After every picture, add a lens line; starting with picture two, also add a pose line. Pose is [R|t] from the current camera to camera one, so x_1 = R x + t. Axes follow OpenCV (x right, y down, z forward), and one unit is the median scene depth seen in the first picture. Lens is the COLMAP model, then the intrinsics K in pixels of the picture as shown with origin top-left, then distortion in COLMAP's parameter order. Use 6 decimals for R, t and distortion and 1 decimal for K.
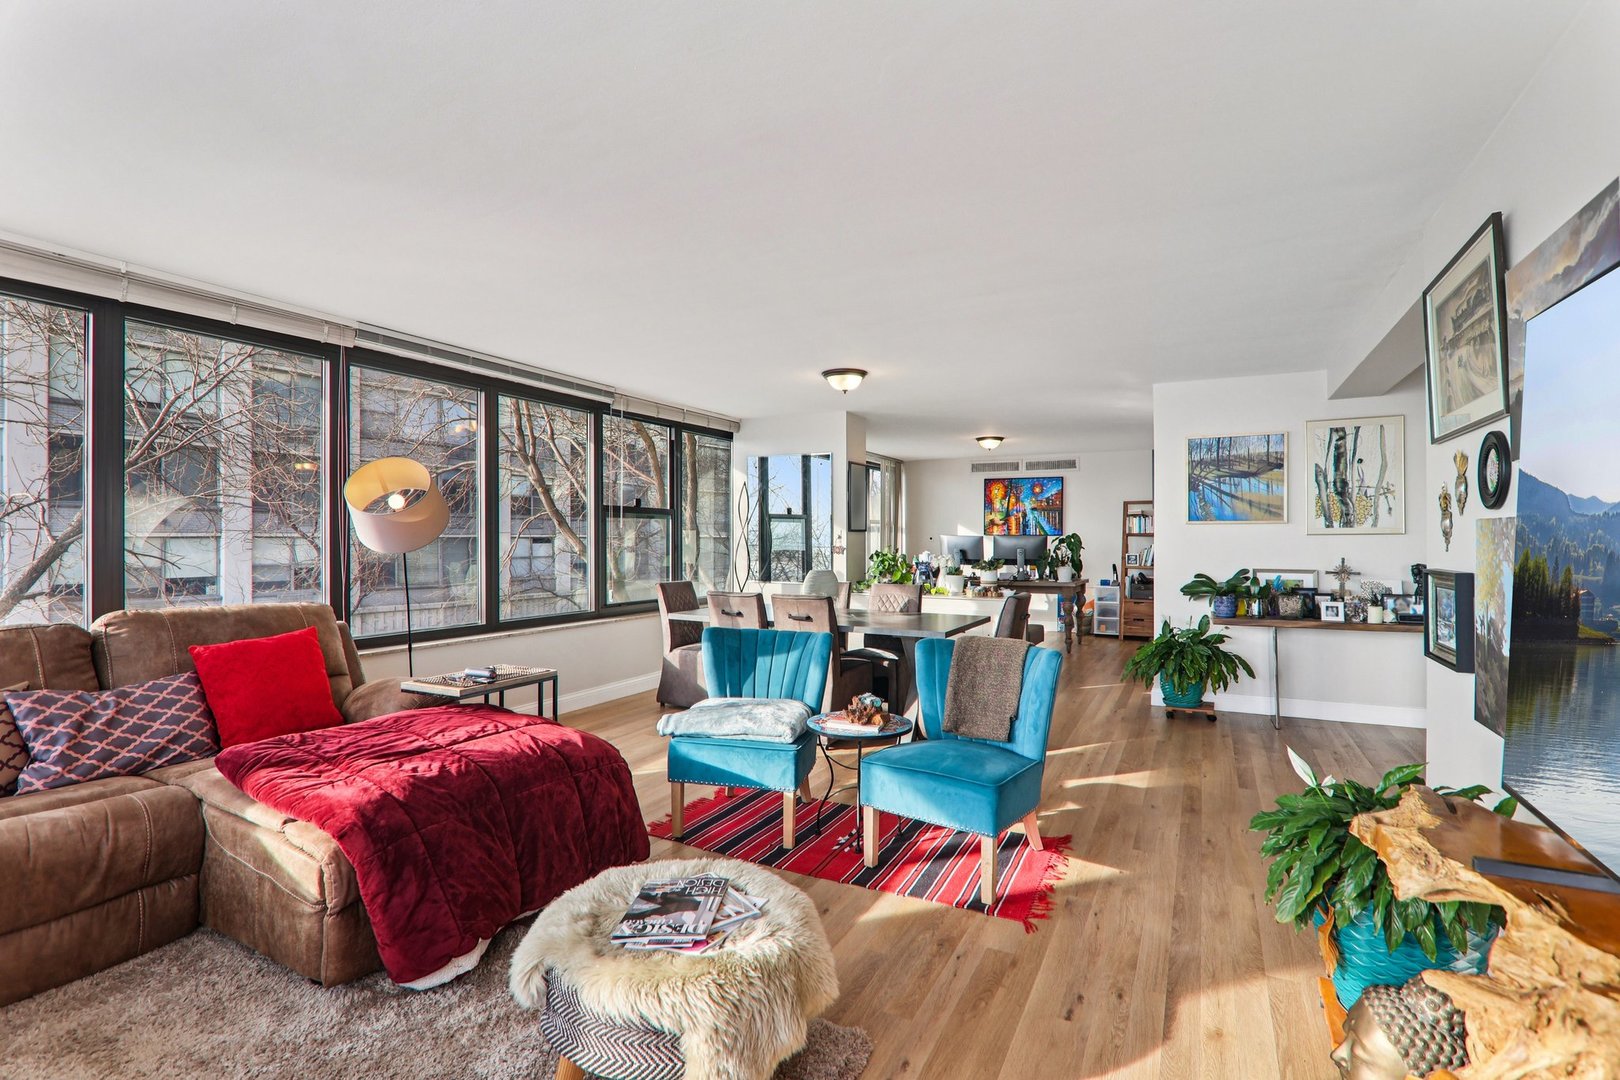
lens RADIAL K [[741.9, 0, 822.8], [0, 741.9, 538.1], [0, 0, 1]] dist [-0.017559, -0.000019]
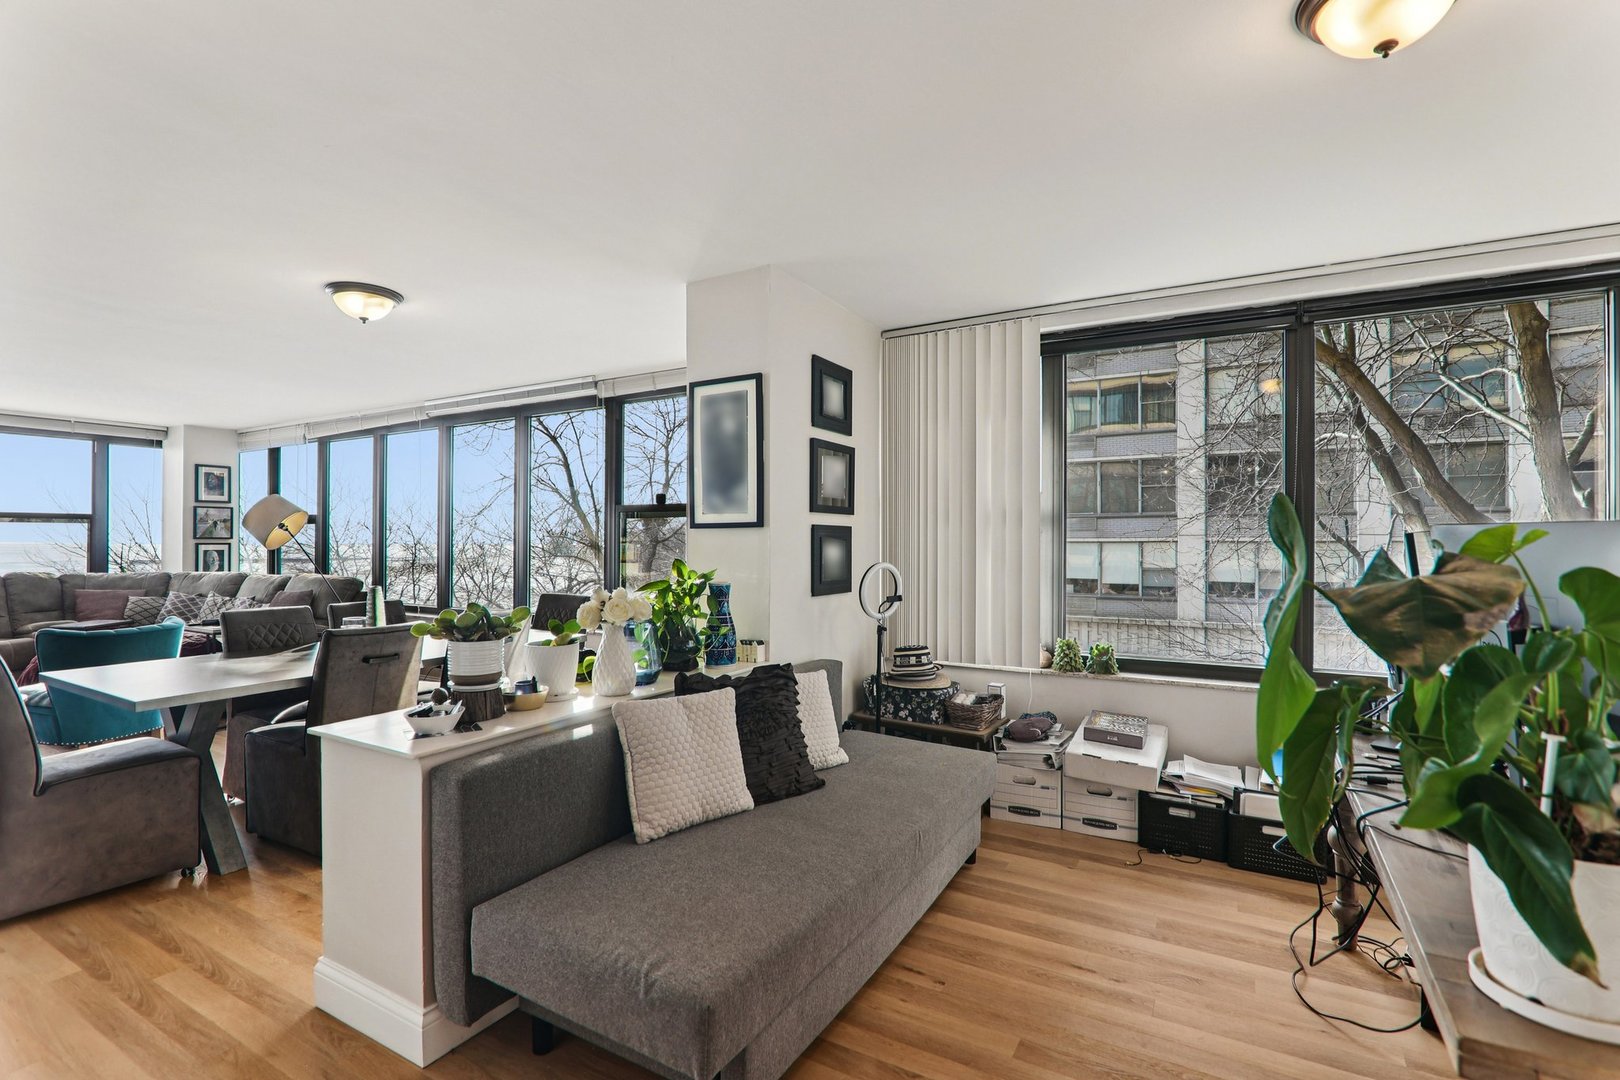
lens RADIAL K [[741.9, 0, 807.7], [0, 741.9, 538.6], [0, 0, 1]] dist [-0.017559, -0.000019]
pose [[-0.042205, -0.002504, -0.999106, 0.396699], [-0.003379, 0.999991, -0.002364, -0.001871], [0.999103, 0.003276, -0.042213, 0.842702]]
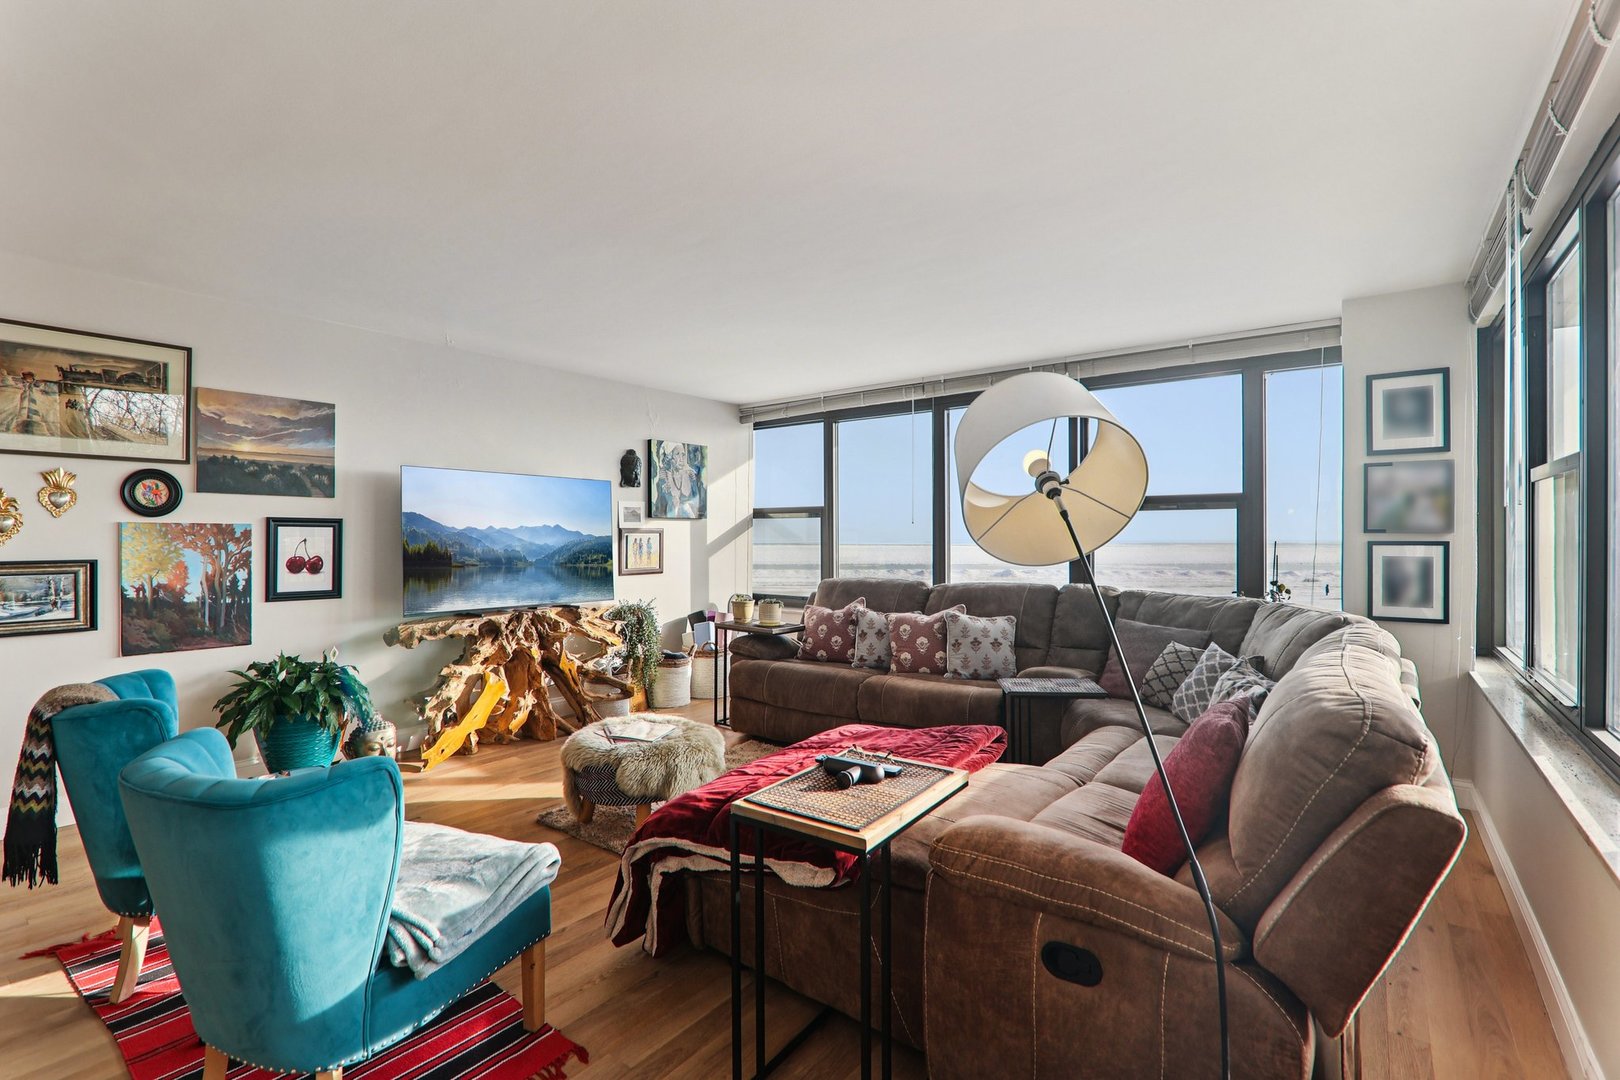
lens RADIAL K [[741.9, 0, 800.4], [0, 741.9, 535.0], [0, 0, 1]] dist [-0.017559, -0.000019]
pose [[-0.983886, 0.001734, 0.178789, -0.190016], [0.002522, 0.999988, 0.004182, -0.002645], [-0.178780, 0.004566, -0.983878, 0.552707]]
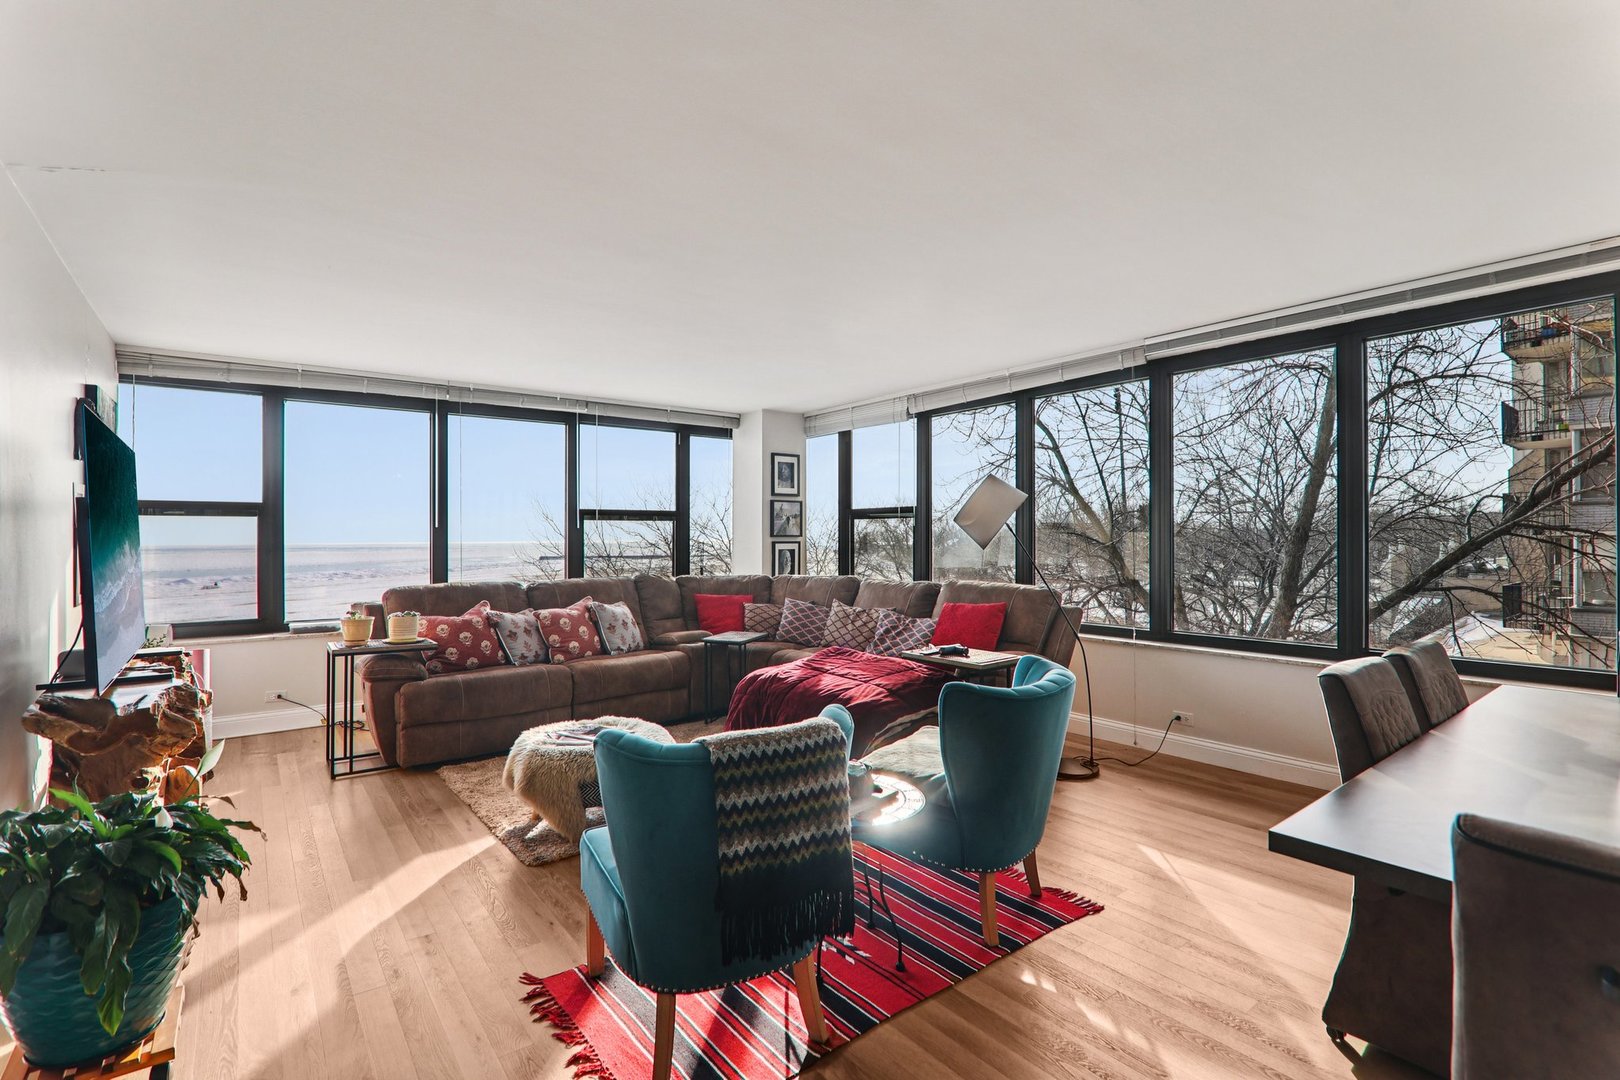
lens RADIAL K [[741.9, 0, 816.9], [0, 741.9, 537.8], [0, 0, 1]] dist [-0.017559, -0.000019]
pose [[-0.416014, 0.000534, -0.909358, 0.254035], [0.001852, 0.999998, -0.000260, 0.000156], [0.909356, -0.001792, -0.416014, 0.455079]]
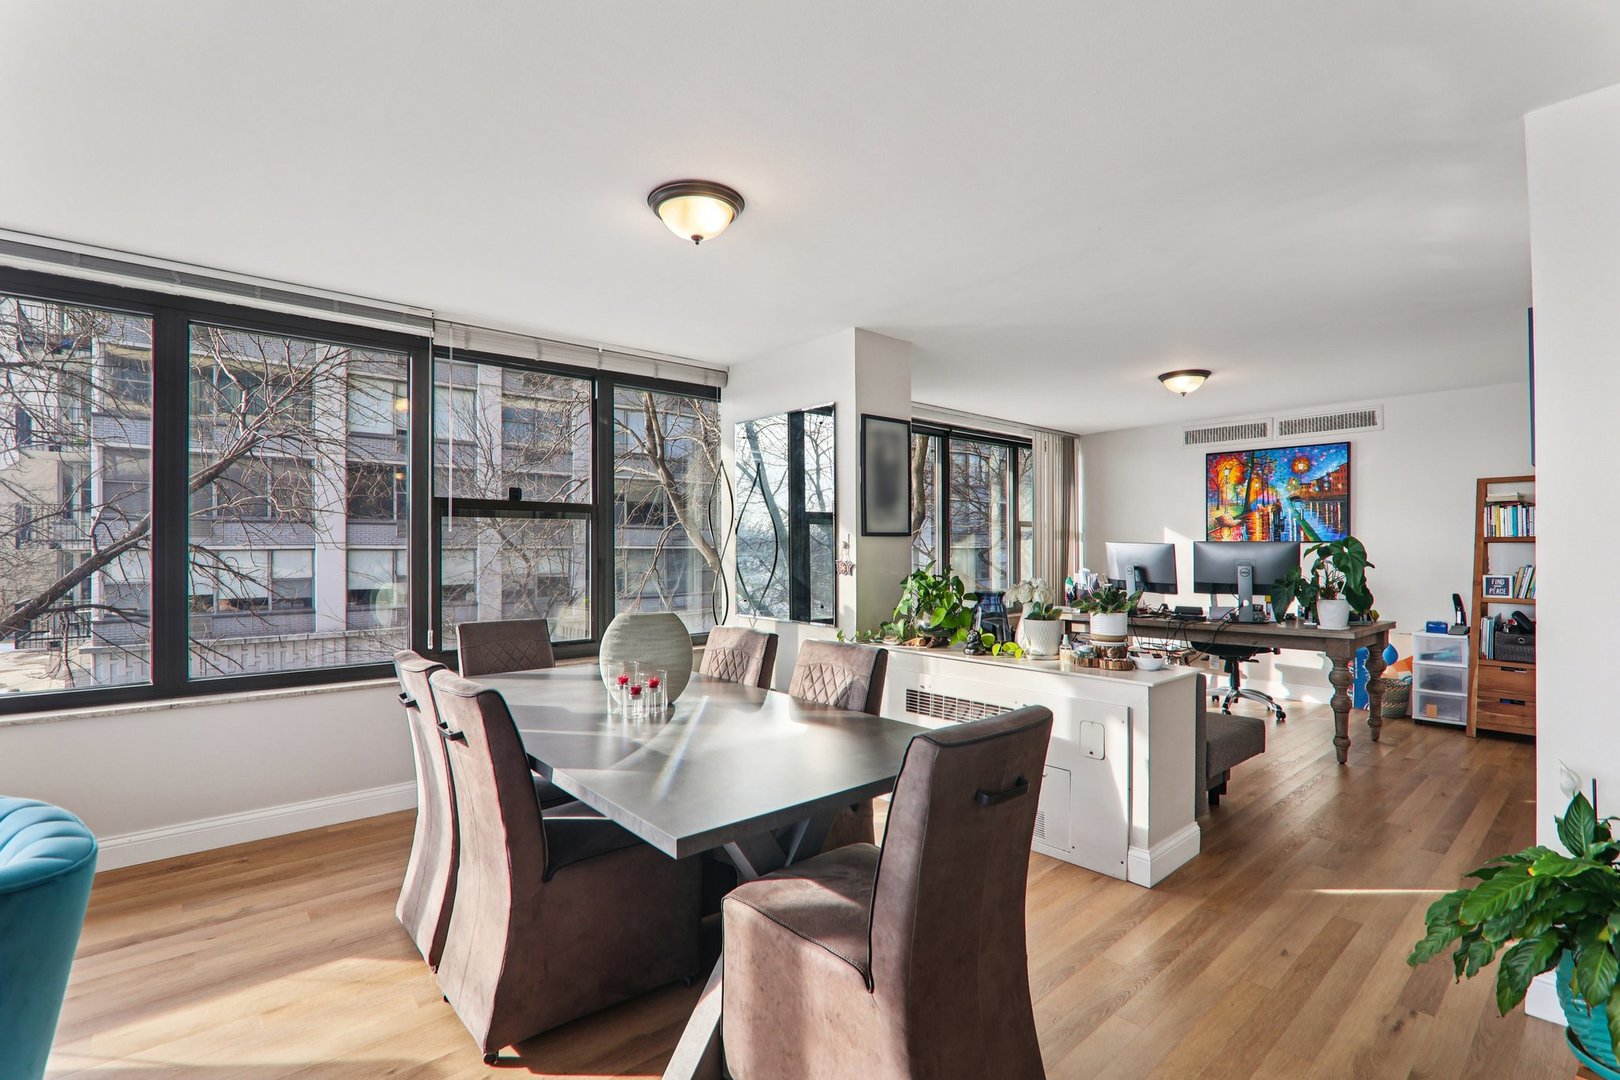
lens RADIAL K [[741.9, 0, 805.8], [0, 741.9, 545.5], [0, 0, 1]] dist [-0.017559, -0.000019]
pose [[0.928650, -0.004364, -0.370932, 0.159305], [0.002711, 0.999984, -0.004976, 0.000800], [0.370947, 0.003615, 0.928647, 0.344349]]
